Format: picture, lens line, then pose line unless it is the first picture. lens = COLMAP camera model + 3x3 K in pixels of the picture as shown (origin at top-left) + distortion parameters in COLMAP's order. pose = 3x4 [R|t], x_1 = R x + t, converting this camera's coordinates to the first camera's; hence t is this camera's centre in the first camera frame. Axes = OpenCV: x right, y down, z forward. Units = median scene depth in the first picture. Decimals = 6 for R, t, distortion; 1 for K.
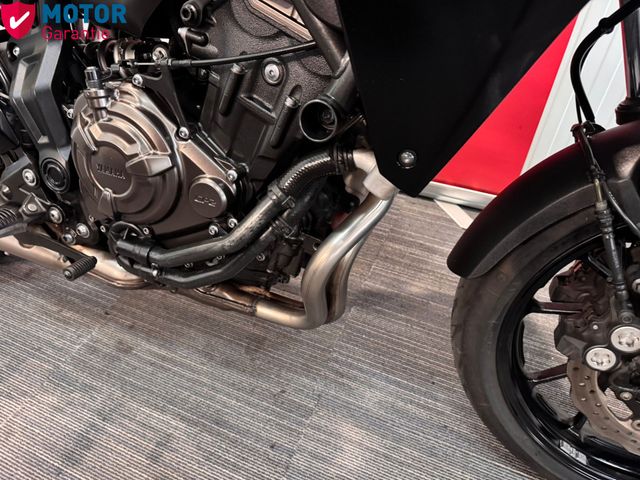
lens RADIAL K [[461.0, 0, 317.0], [0, 461.0, 246.4], [0, 0, 1]] dist [0.041093, -0.057908]
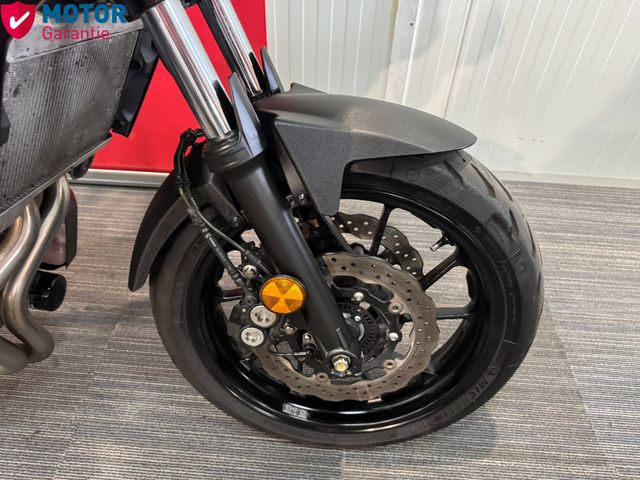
lens RADIAL K [[461.0, 0, 321.8], [0, 461.0, 242.9], [0, 0, 1]] dist [0.041093, -0.057908]
pose [[0.950812, -0.226509, 0.211307, 0.384490], [0.216635, 0.973806, 0.069075, -0.013534], [-0.221418, -0.019901, 0.974976, -0.083815]]
